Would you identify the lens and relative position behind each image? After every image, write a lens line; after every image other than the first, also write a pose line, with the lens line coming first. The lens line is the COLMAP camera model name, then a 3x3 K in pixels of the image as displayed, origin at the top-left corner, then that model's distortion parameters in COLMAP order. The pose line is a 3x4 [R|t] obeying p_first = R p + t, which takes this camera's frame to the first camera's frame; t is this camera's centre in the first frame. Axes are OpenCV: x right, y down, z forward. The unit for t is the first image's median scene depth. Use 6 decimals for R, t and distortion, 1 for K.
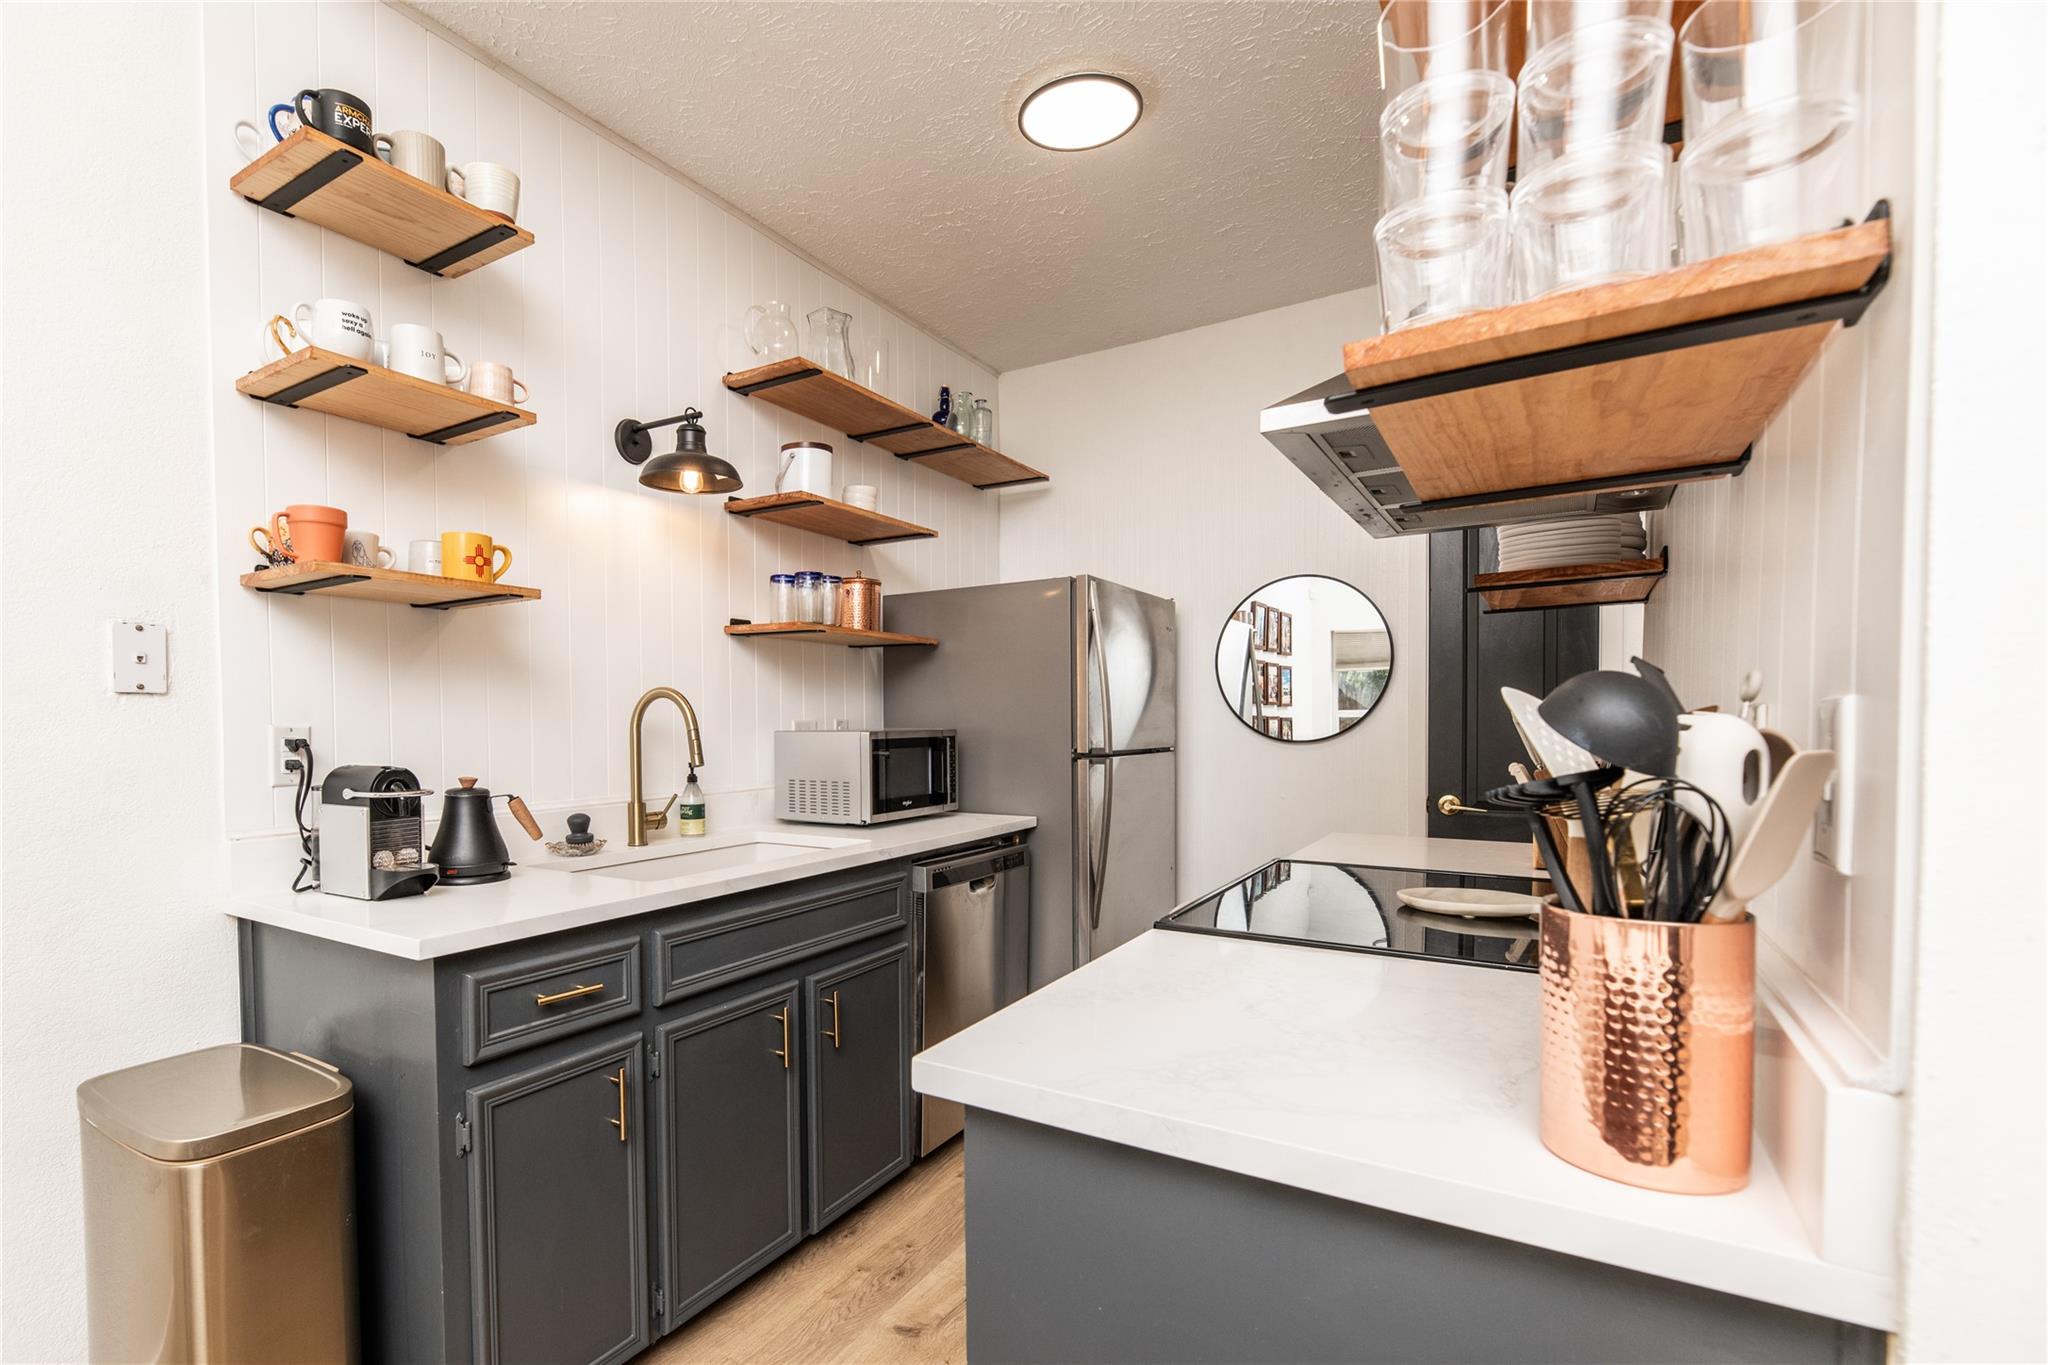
lens RADIAL K [[964.4, 0, 891.4], [0, 964.4, 749.3], [0, 0, 1]] dist [-0.004458, -0.000576]
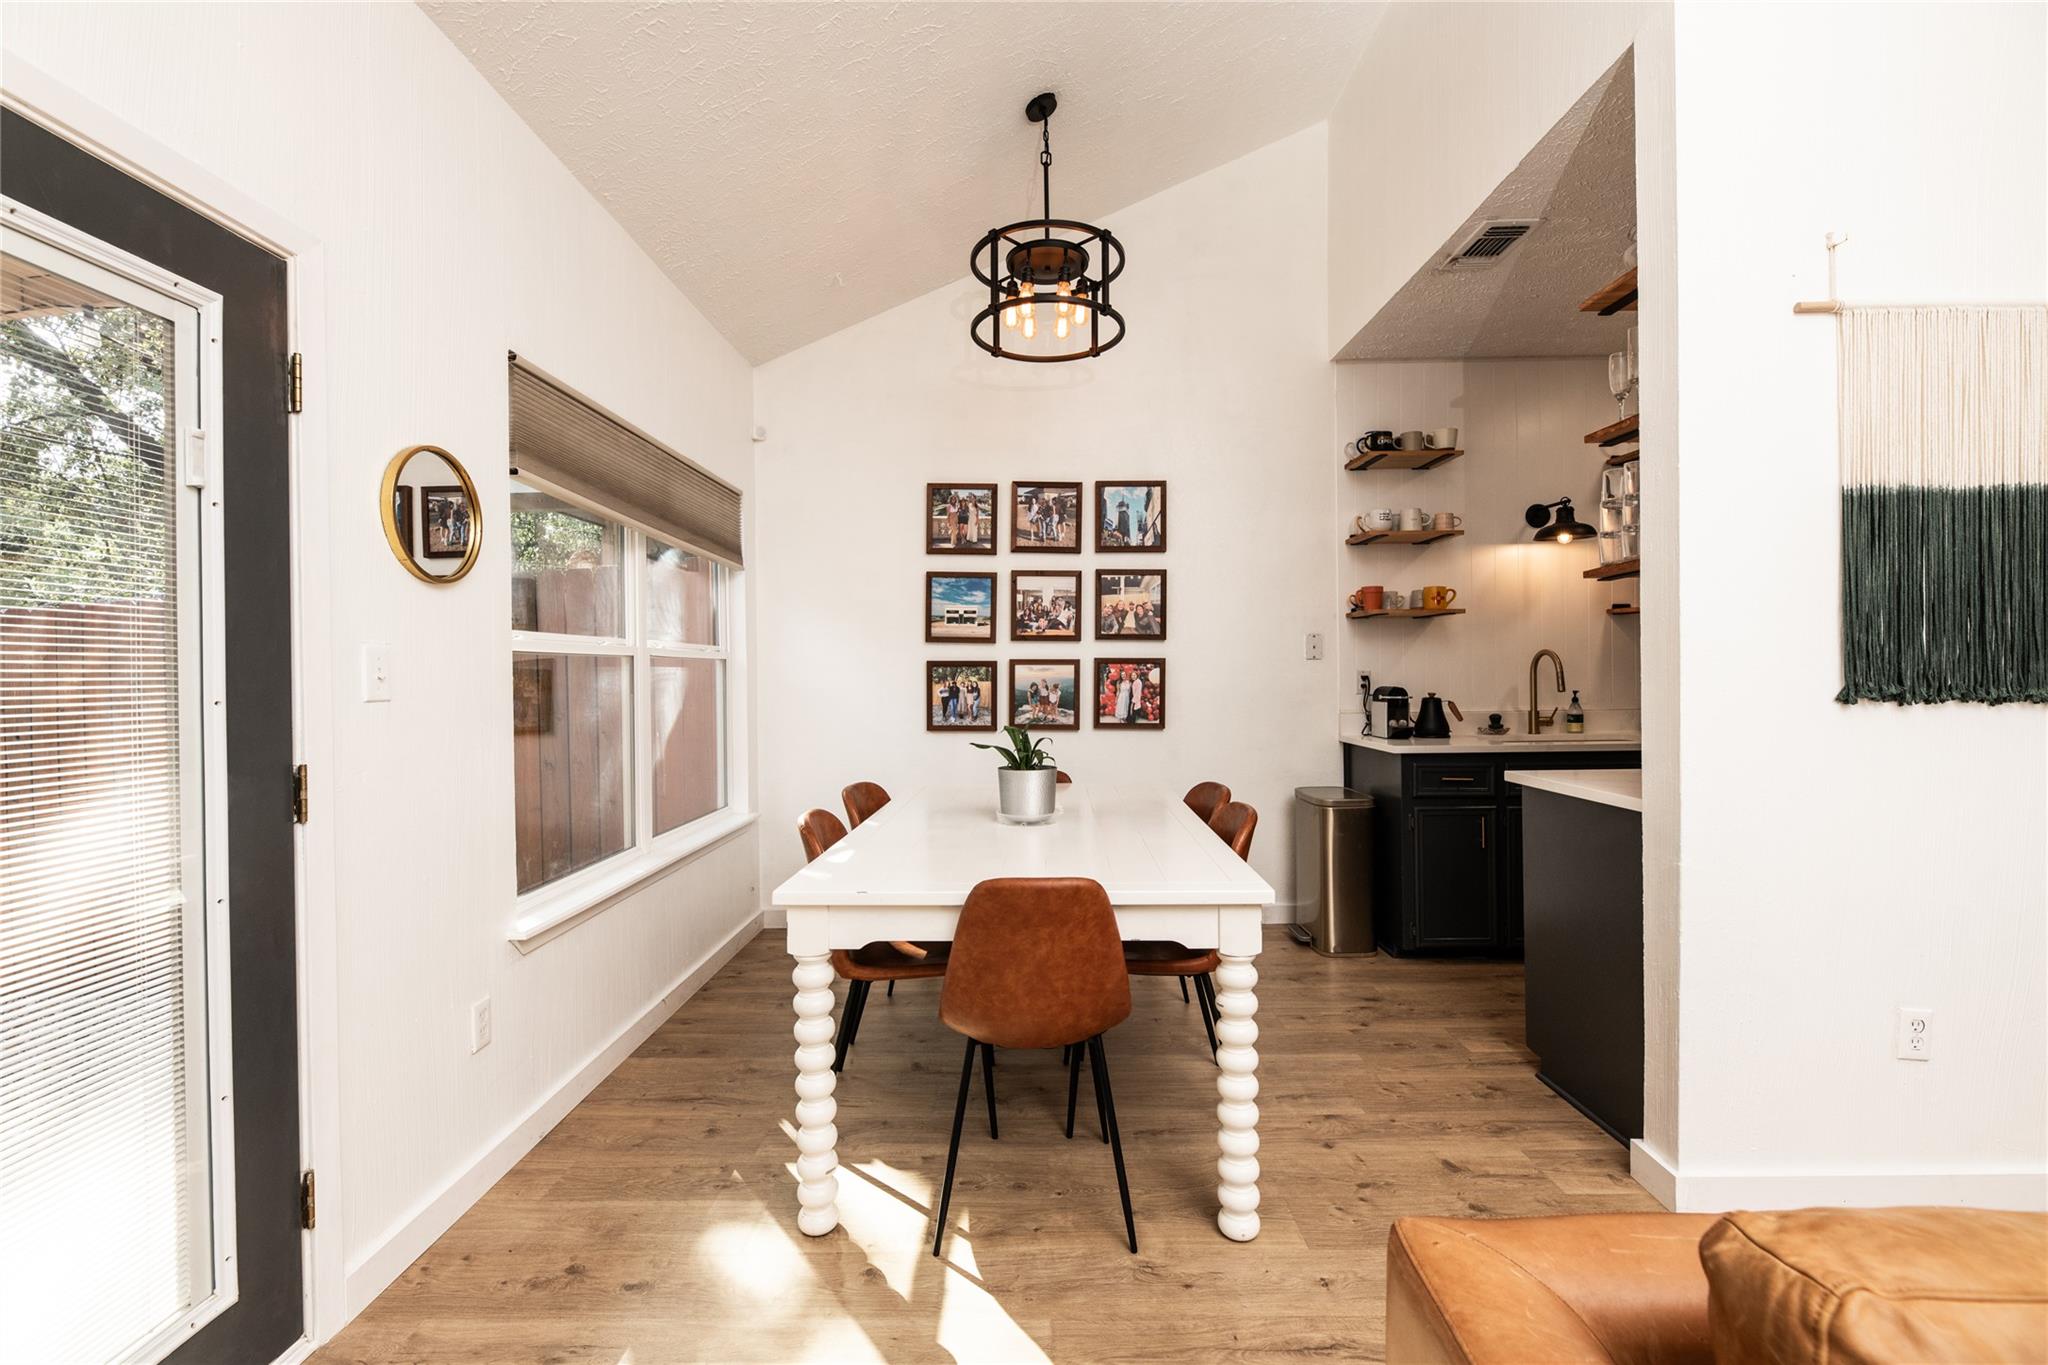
lens RADIAL K [[871.4, 0, 1018.8], [0, 871.4, 678.8], [0, 0, 1]] dist [-0.003252, -0.000274]
pose [[0.557494, 0.006537, -0.830155, 0.606791], [-0.016143, 0.999865, -0.002967, 0.014866], [0.830024, 0.015056, 0.557525, -0.806758]]
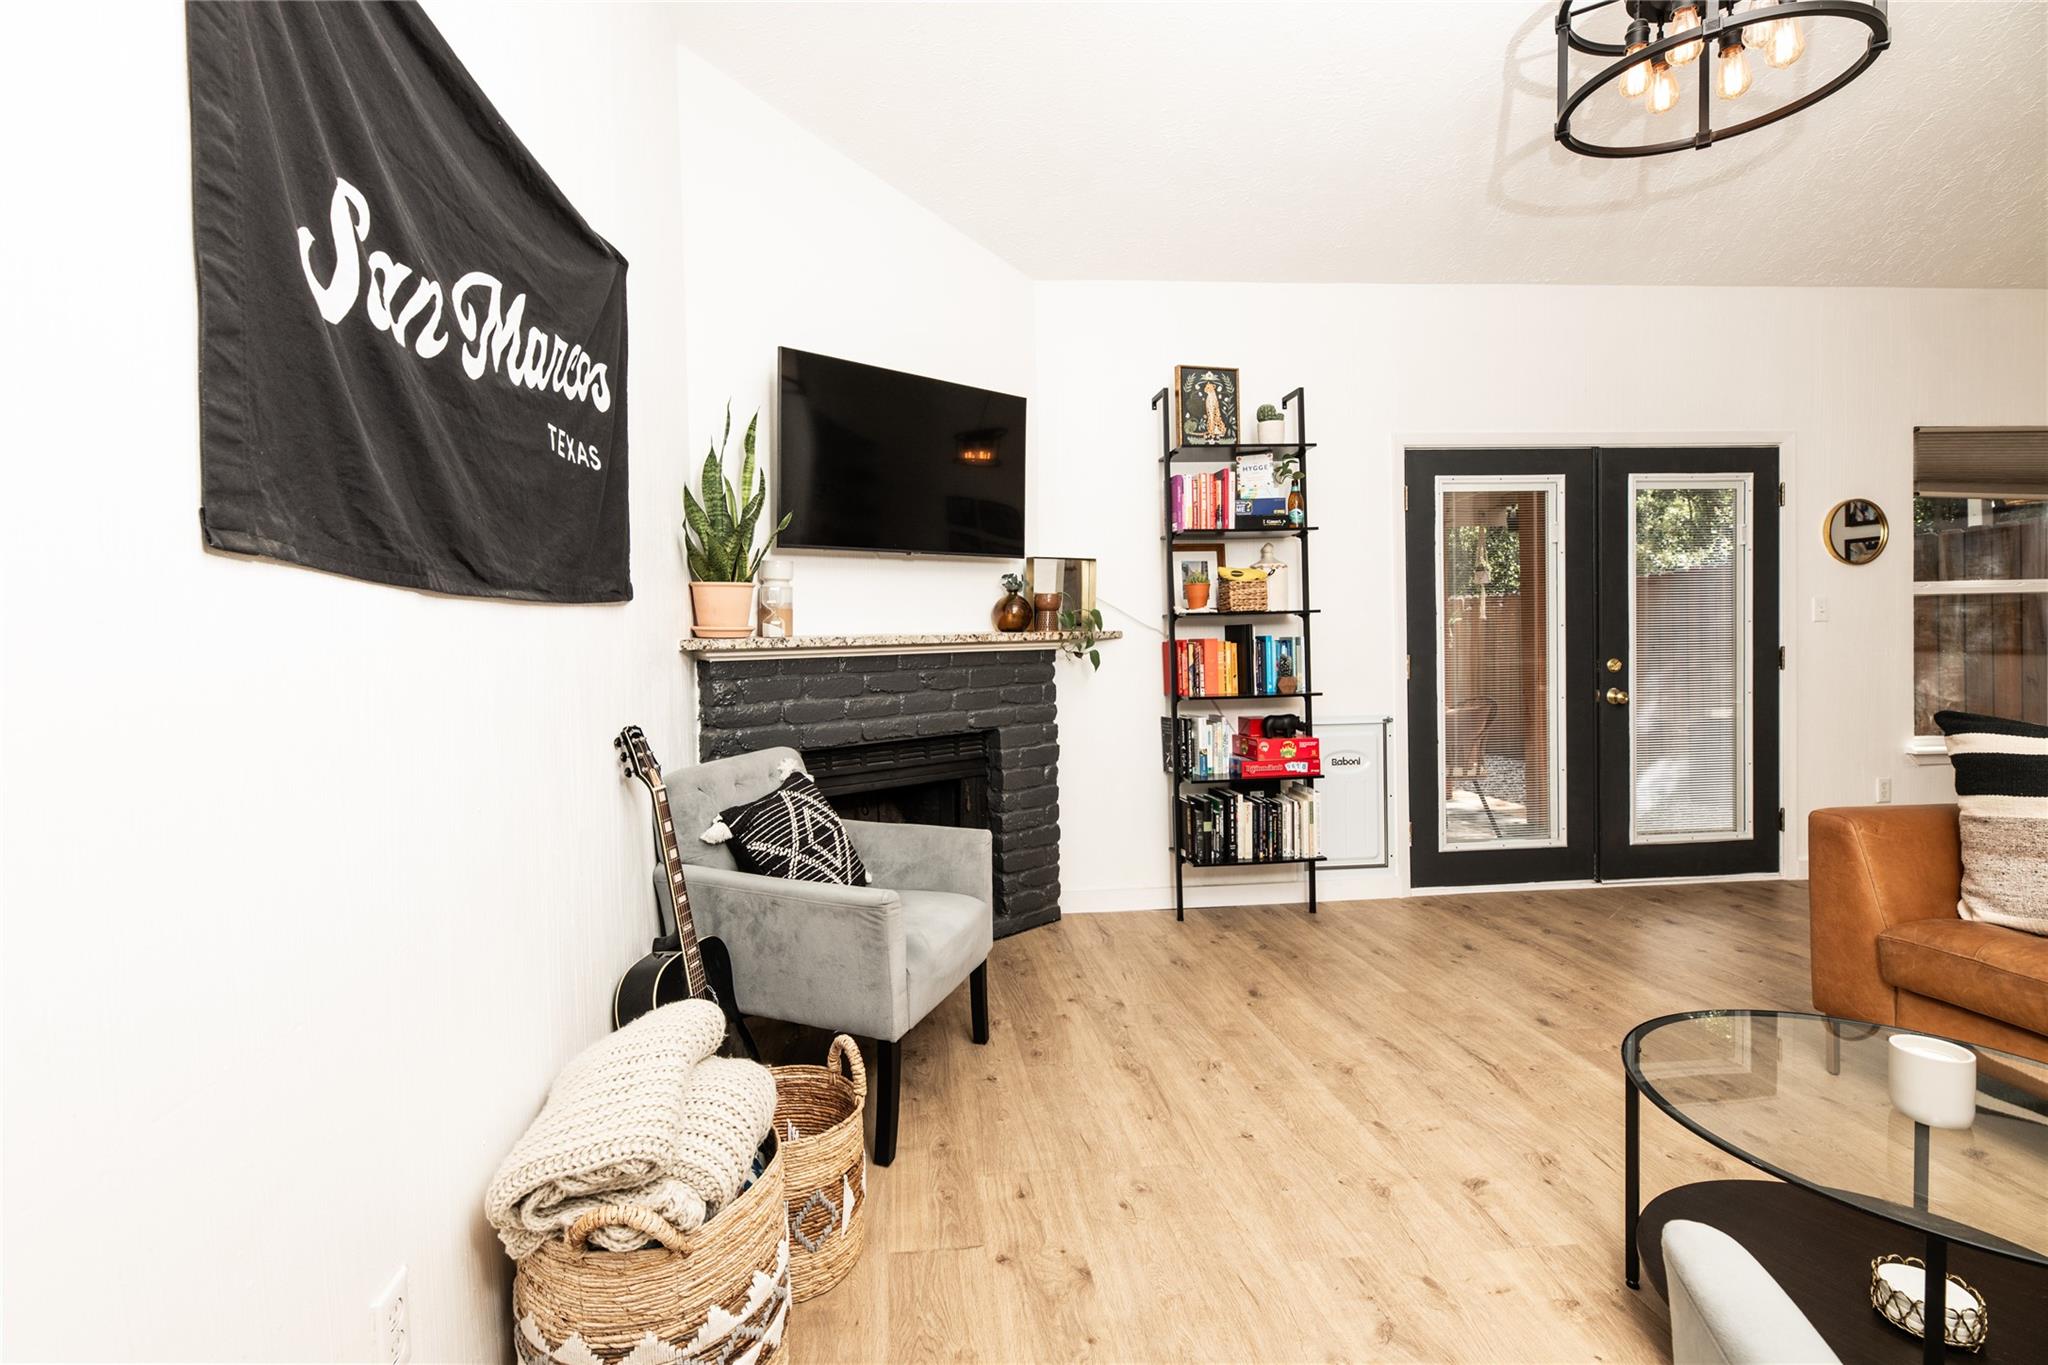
lens RADIAL K [[910.7, 0, 963.5], [0, 910.7, 653.2], [0, 0, 1]] dist [0.000202, 0.000089]
pose [[-0.774217, 0.036598, -0.631861, 2.104828], [0.008738, 0.998850, 0.047148, 0.004557], [0.632860, 0.030981, -0.773646, -0.526007]]
